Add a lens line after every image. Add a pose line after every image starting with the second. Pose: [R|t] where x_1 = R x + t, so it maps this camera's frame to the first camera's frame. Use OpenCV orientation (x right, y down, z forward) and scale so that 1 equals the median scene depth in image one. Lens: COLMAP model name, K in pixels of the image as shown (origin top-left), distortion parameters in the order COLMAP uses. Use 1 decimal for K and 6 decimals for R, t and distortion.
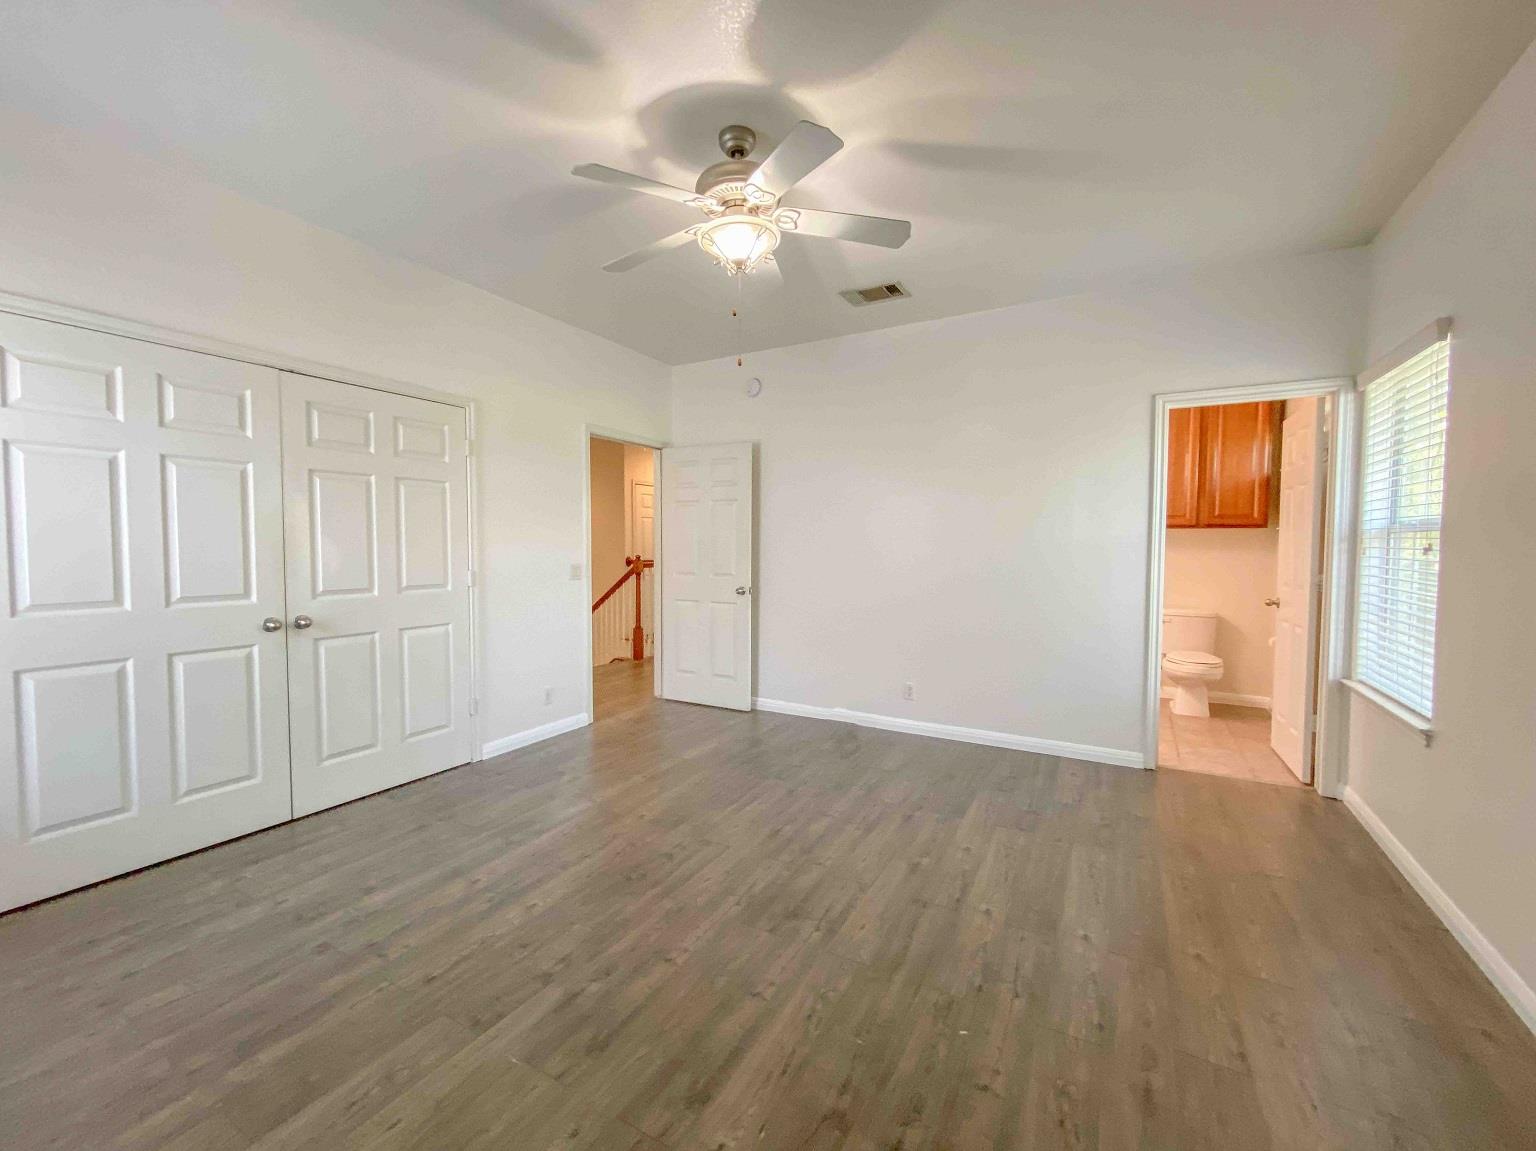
lens RADIAL K [[646.0, 0, 756.3], [0, 646.0, 580.0], [0, 0, 1]] dist [0.004728, -0.001116]
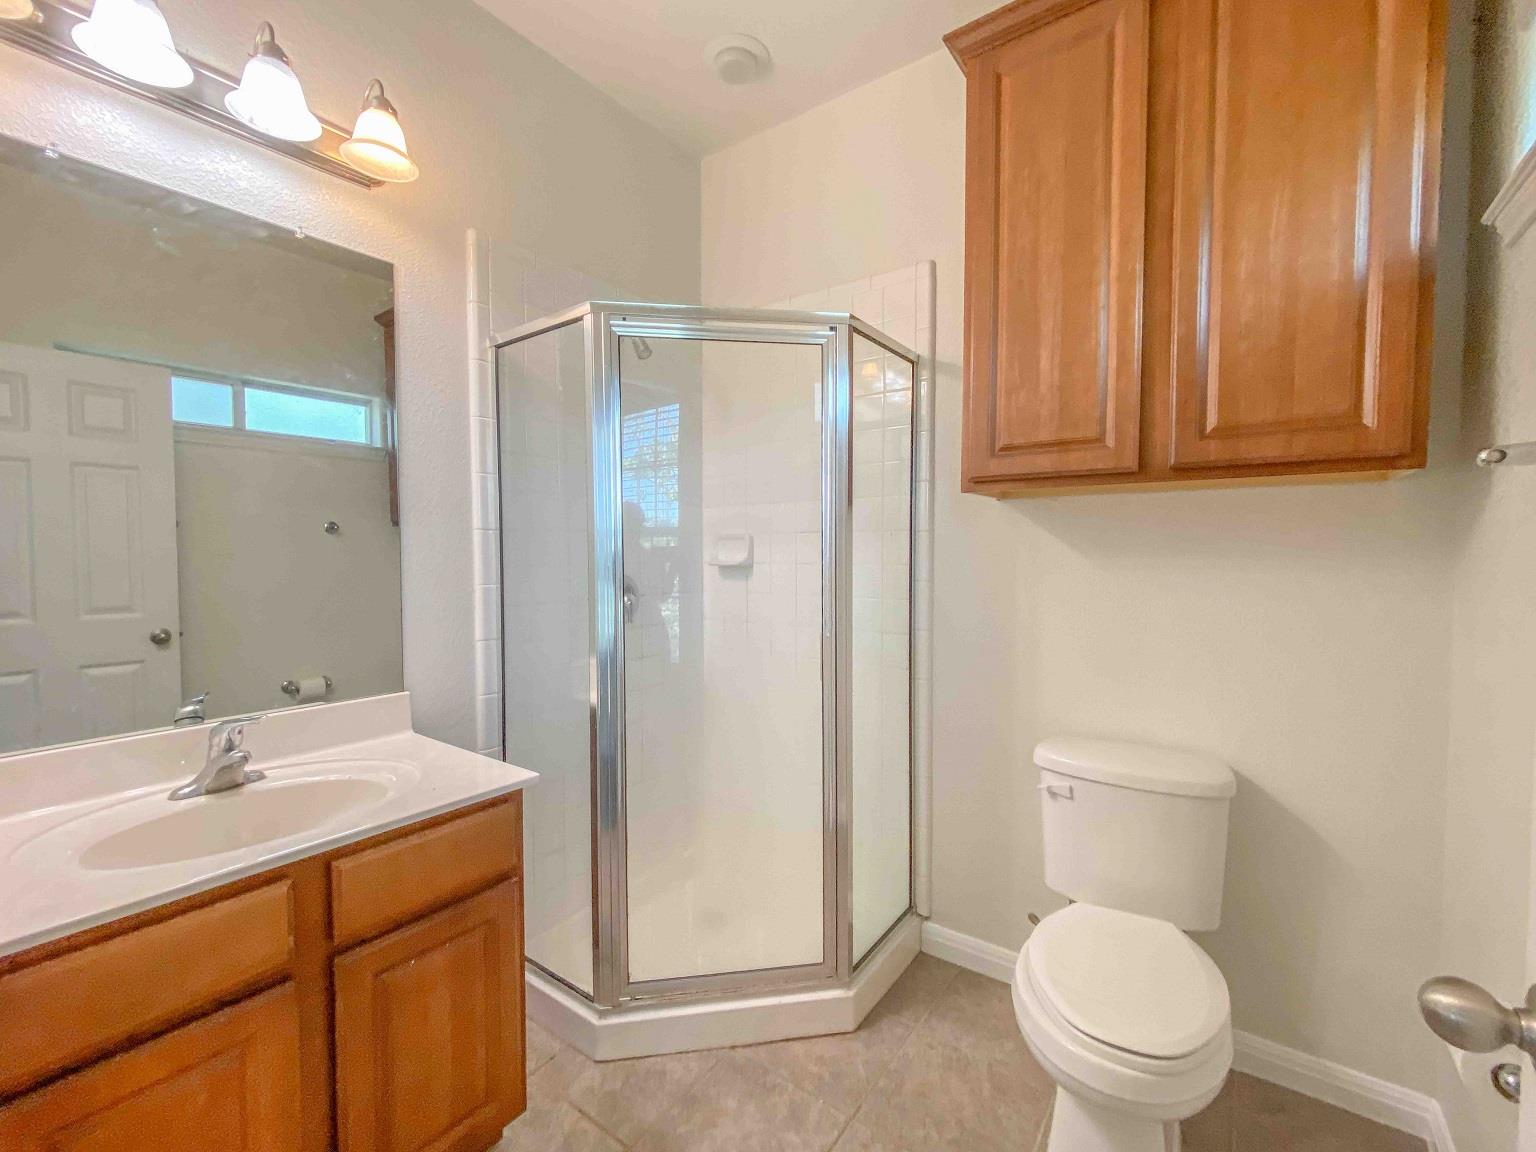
lens RADIAL K [[646.0, 0, 769.7], [0, 646.0, 571.1], [0, 0, 1]] dist [0.004728, -0.001116]
pose [[0.994792, -0.000627, -0.101927, 0.562815], [-0.001384, 0.999806, -0.019663, -0.036810], [0.101919, 0.019701, 0.994598, 0.725404]]
